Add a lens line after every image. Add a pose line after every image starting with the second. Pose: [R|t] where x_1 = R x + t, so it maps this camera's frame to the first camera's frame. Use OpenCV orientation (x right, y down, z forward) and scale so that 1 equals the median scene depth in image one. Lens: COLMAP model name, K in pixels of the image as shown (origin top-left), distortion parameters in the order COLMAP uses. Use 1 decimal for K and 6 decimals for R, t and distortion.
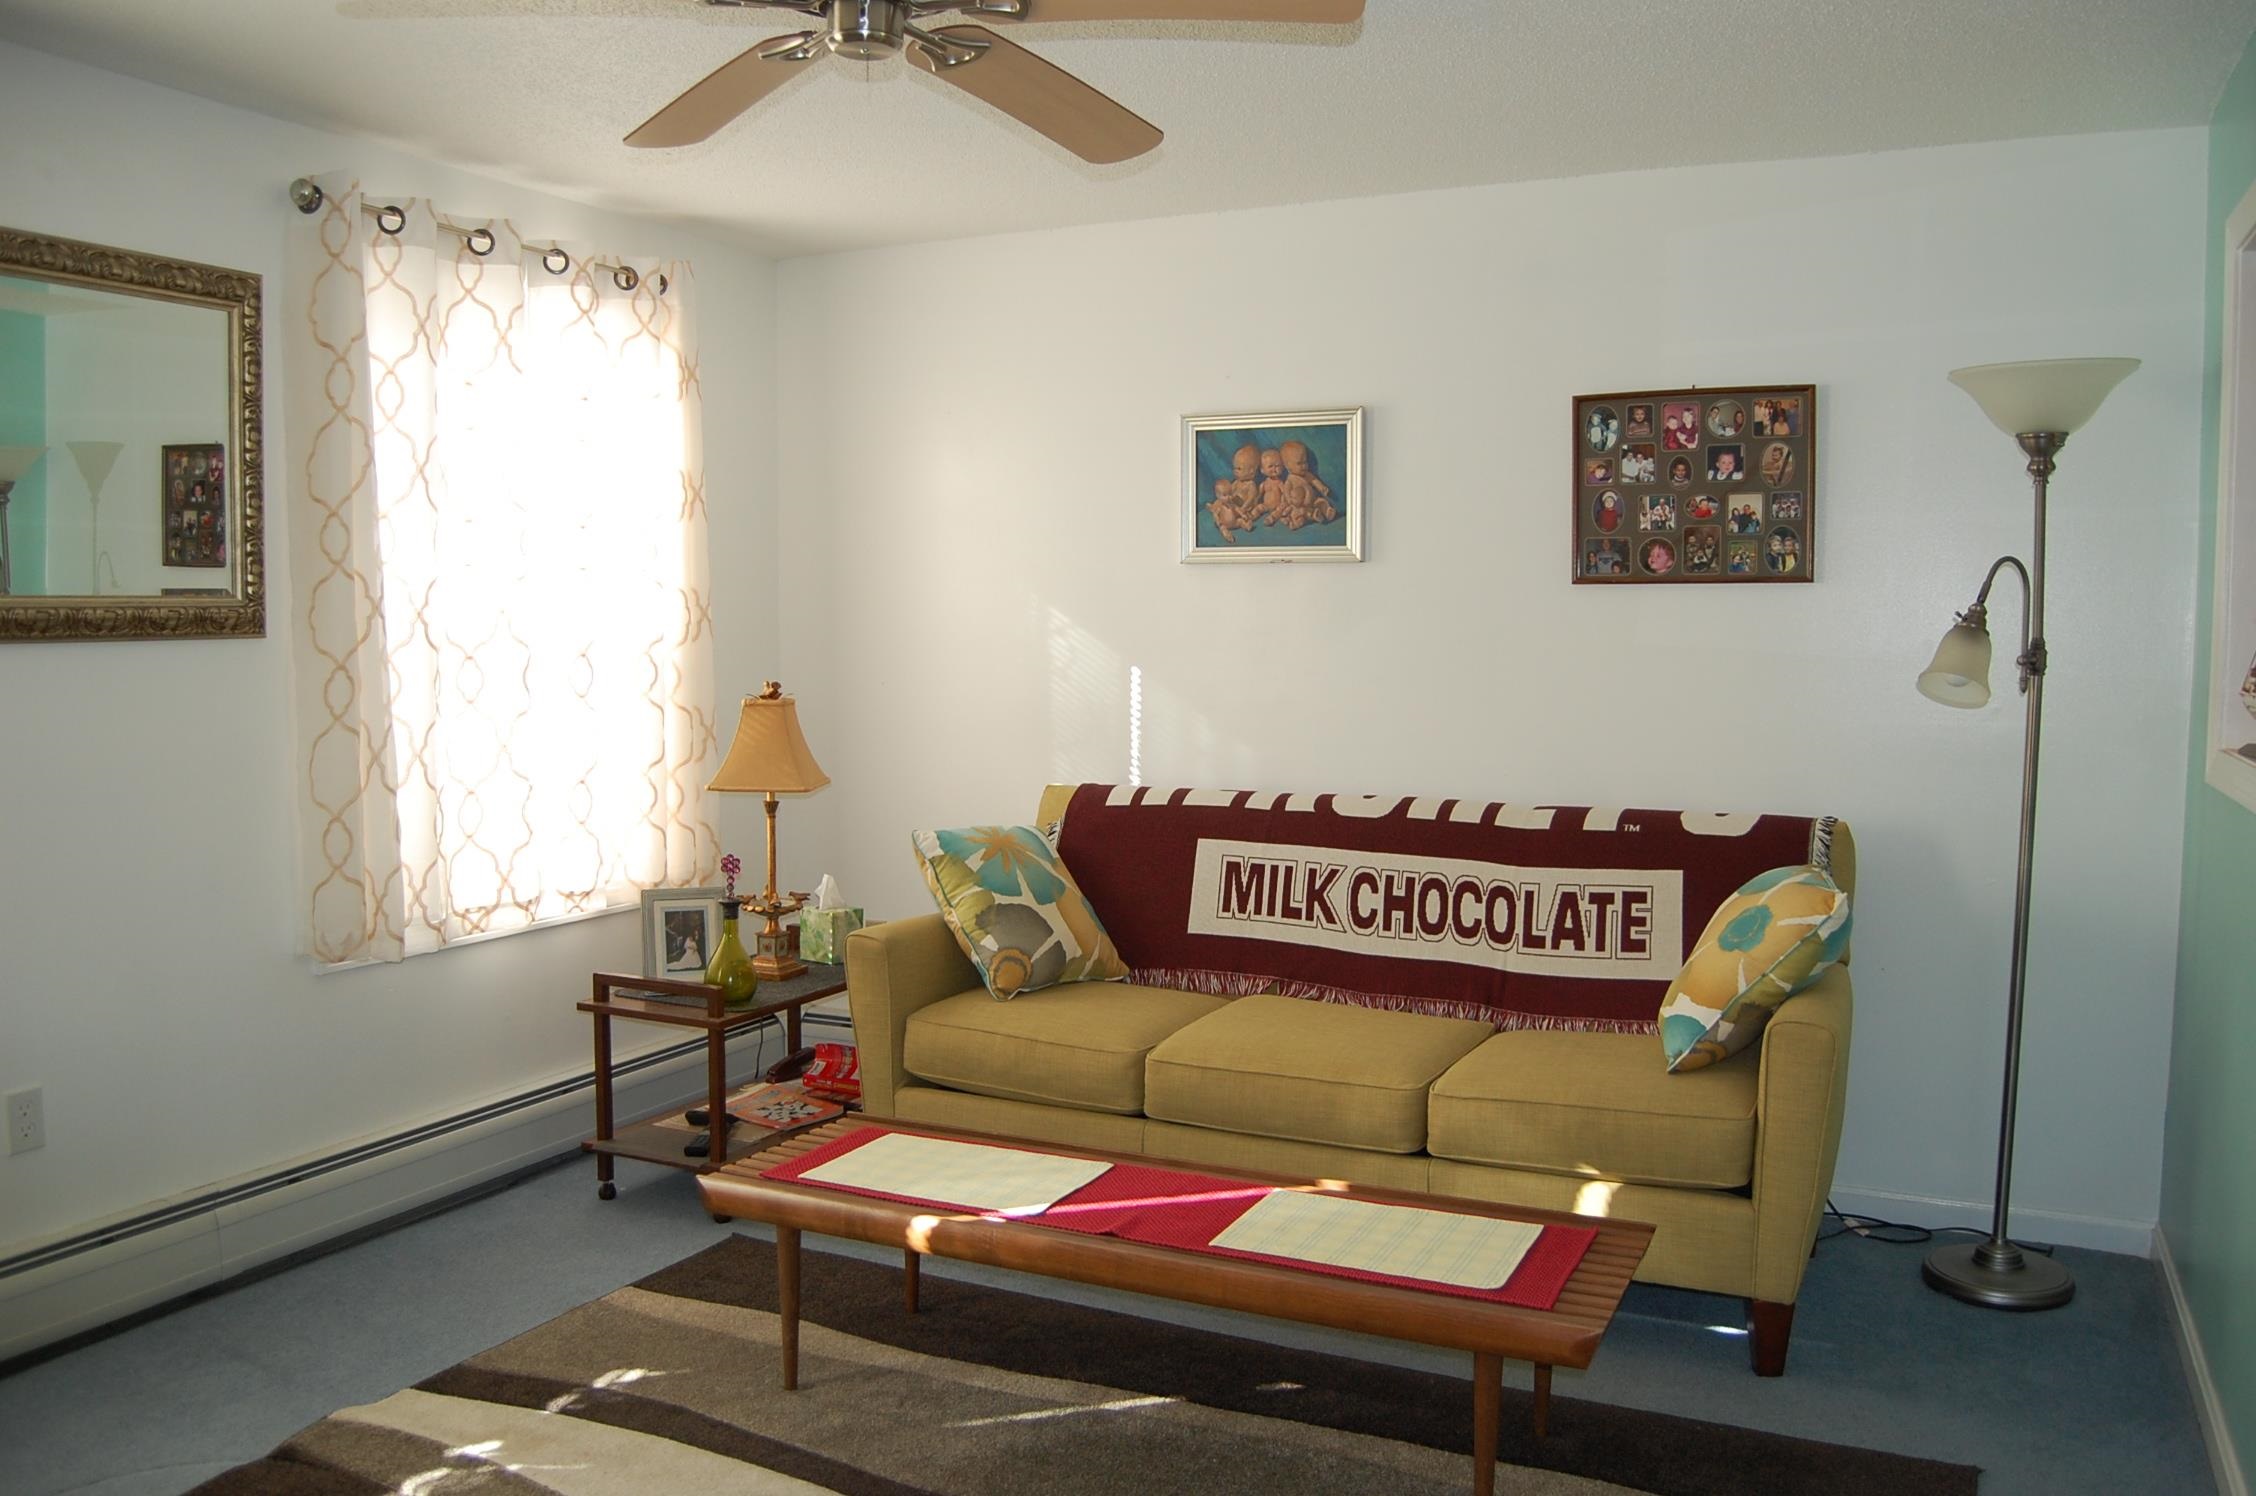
lens RADIAL K [[1764.7, 0, 1128.0], [0, 1764.7, 748.0], [0, 0, 1]] dist [-0.097184, 0.050011]
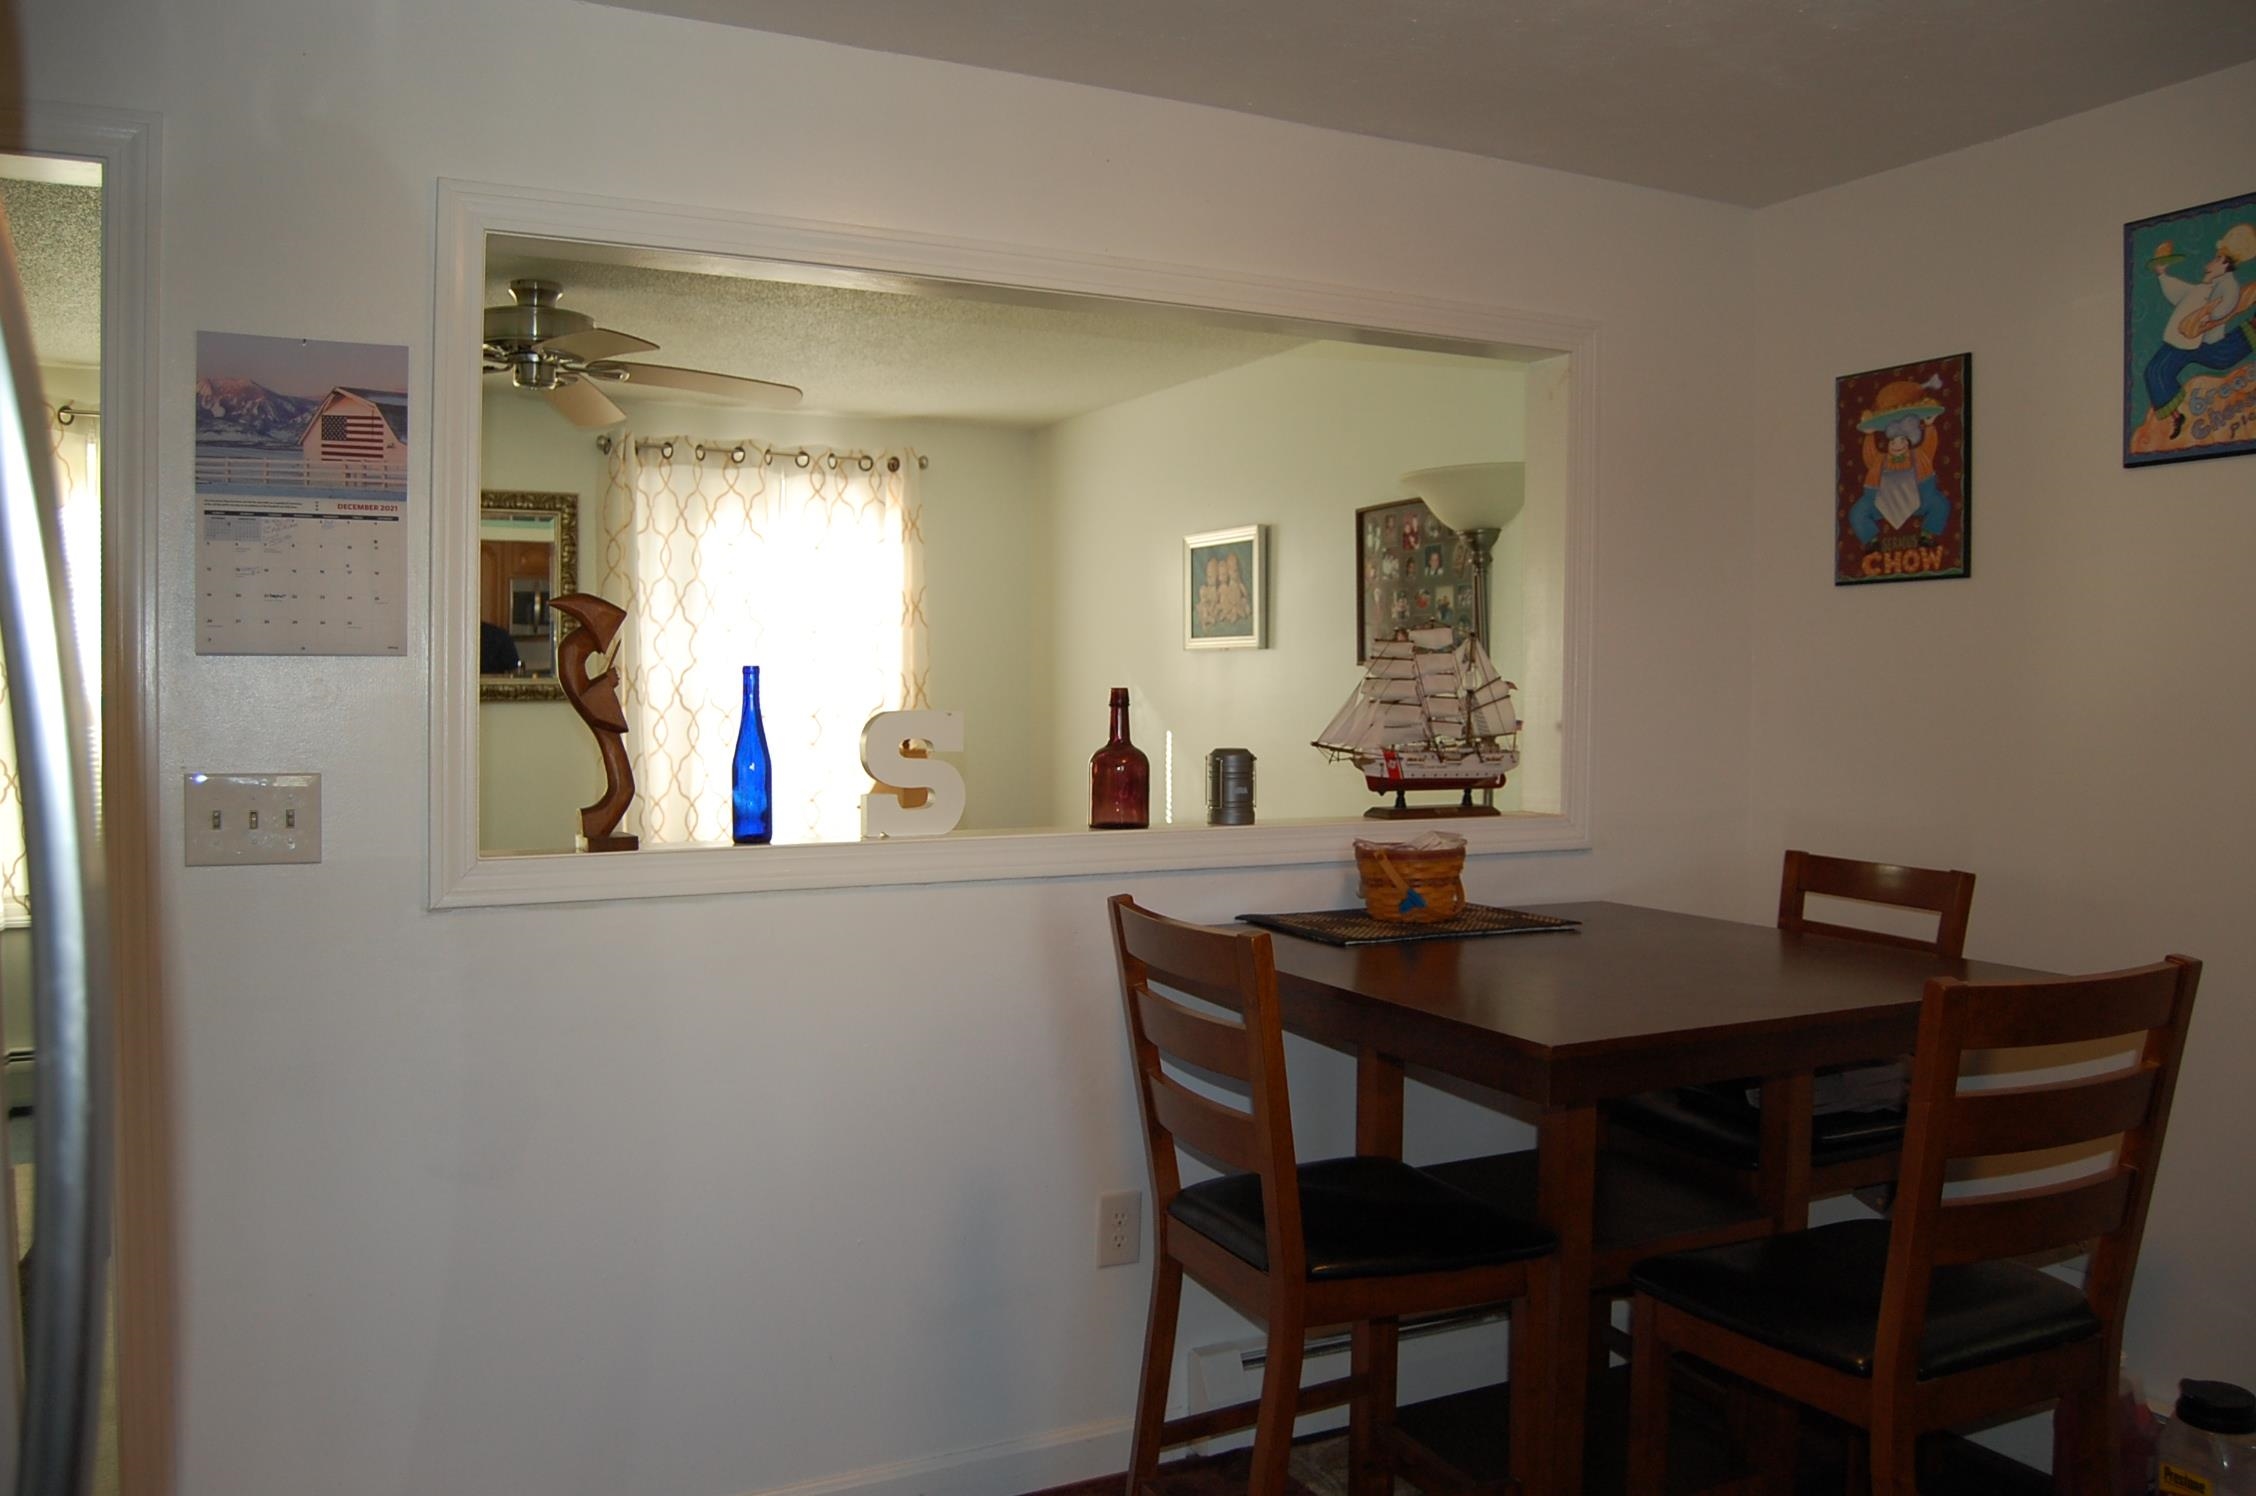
lens RADIAL K [[1764.7, 0, 1128.0], [0, 1764.7, 748.0], [0, 0, 1]] dist [-0.097184, 0.050011]
pose [[0.795056, 0.021280, -0.606163, 0.883466], [-0.047497, 0.998500, -0.027244, 0.002335], [0.604674, 0.050452, 0.794874, -0.045422]]
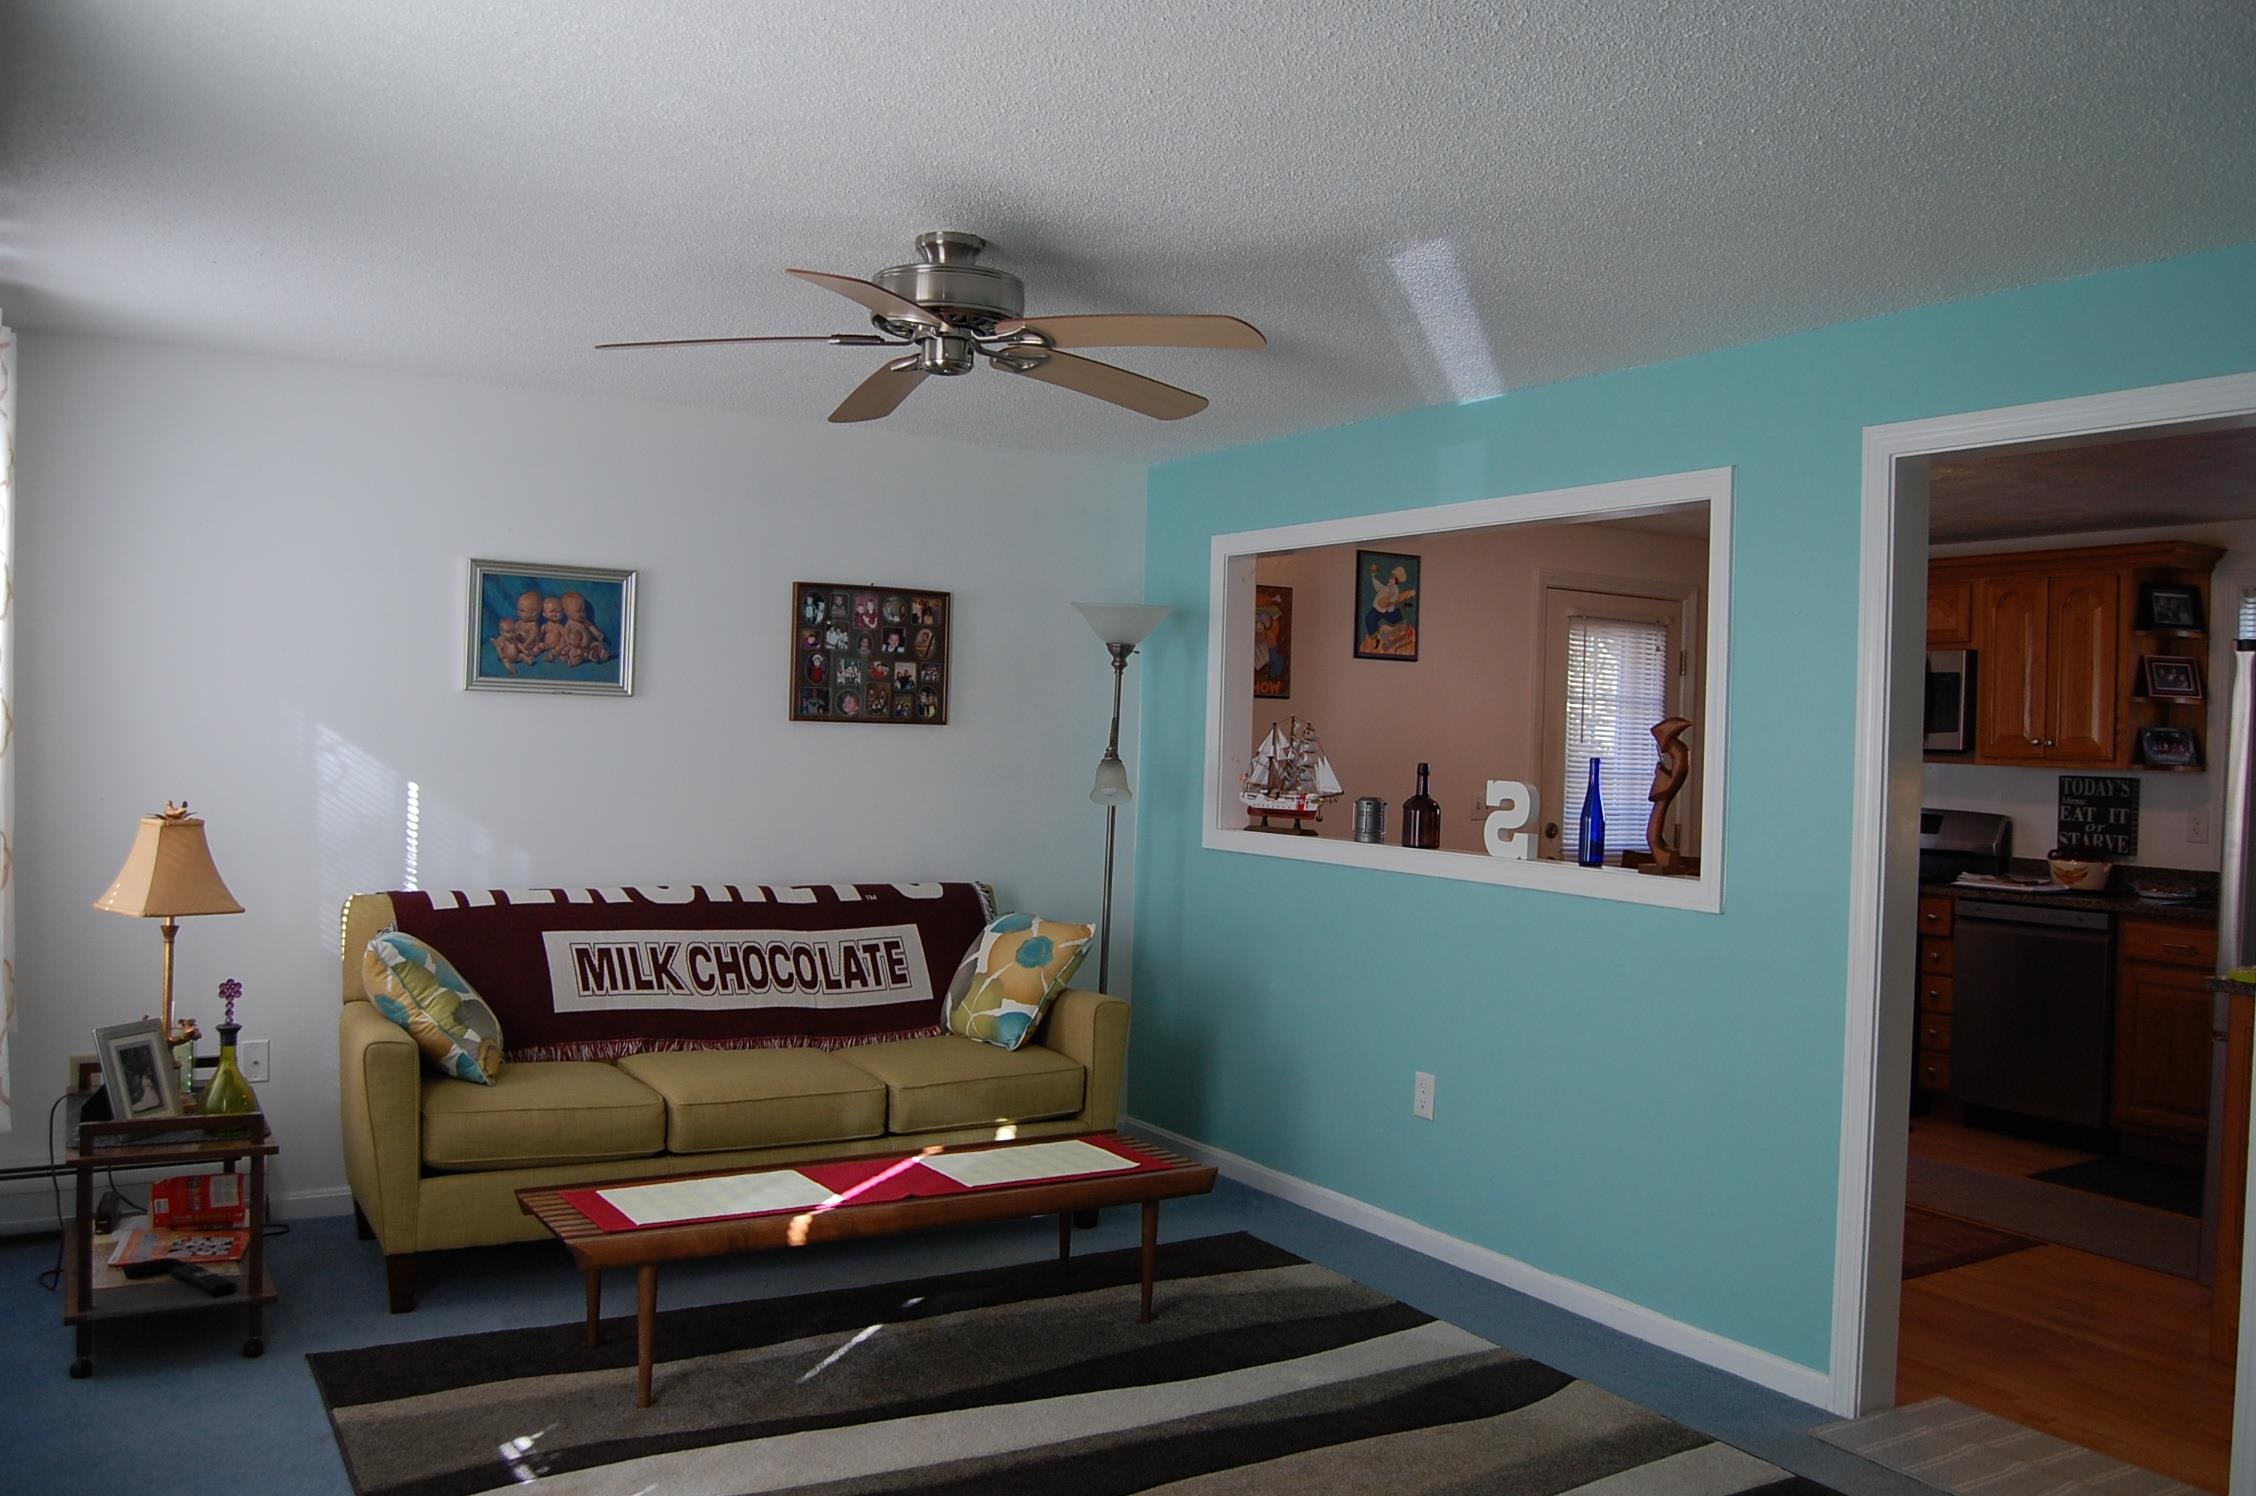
lens RADIAL K [[1764.7, 0, 1128.0], [0, 1764.7, 748.0], [0, 0, 1]] dist [-0.097184, 0.050011]
pose [[0.538721, 0.010360, 0.842421, -0.768370], [0.031291, 0.998988, -0.032296, -0.021425], [-0.841903, 0.043759, 0.537852, 0.058756]]
